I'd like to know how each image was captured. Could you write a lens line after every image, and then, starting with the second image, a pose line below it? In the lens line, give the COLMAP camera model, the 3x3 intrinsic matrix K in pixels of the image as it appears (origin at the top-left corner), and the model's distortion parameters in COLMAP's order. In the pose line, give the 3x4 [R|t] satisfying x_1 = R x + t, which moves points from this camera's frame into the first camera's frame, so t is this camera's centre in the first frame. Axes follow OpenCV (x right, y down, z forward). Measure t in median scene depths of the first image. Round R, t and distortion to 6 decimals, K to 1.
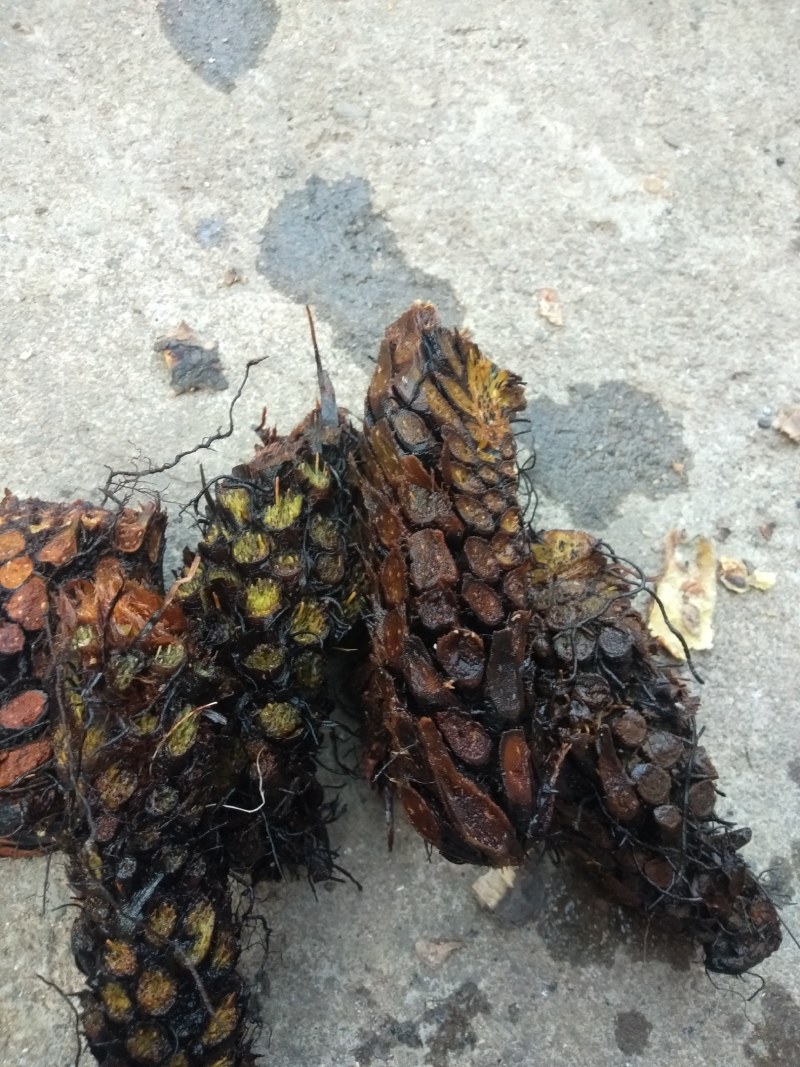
lens RADIAL K [[766.9, 0, 400.0], [0, 766.9, 533.5], [0, 0, 1]] dist [0.069726, -0.145414]
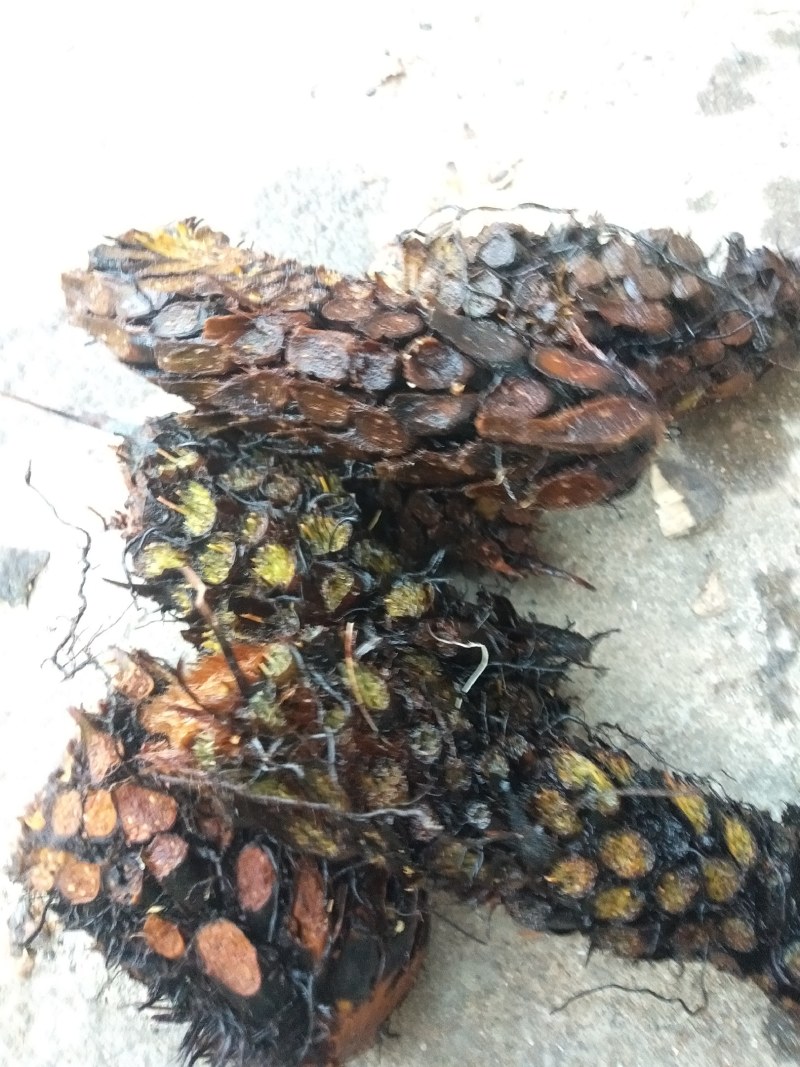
lens RADIAL K [[766.9, 0, 400.0], [0, 766.9, 533.5], [0, 0, 1]] dist [0.069726, -0.145414]
pose [[0.451617, -0.882295, 0.132657, -0.197985], [0.886363, 0.460666, 0.046335, 0.151763], [-0.101992, 0.096657, 0.990078, 0.135449]]
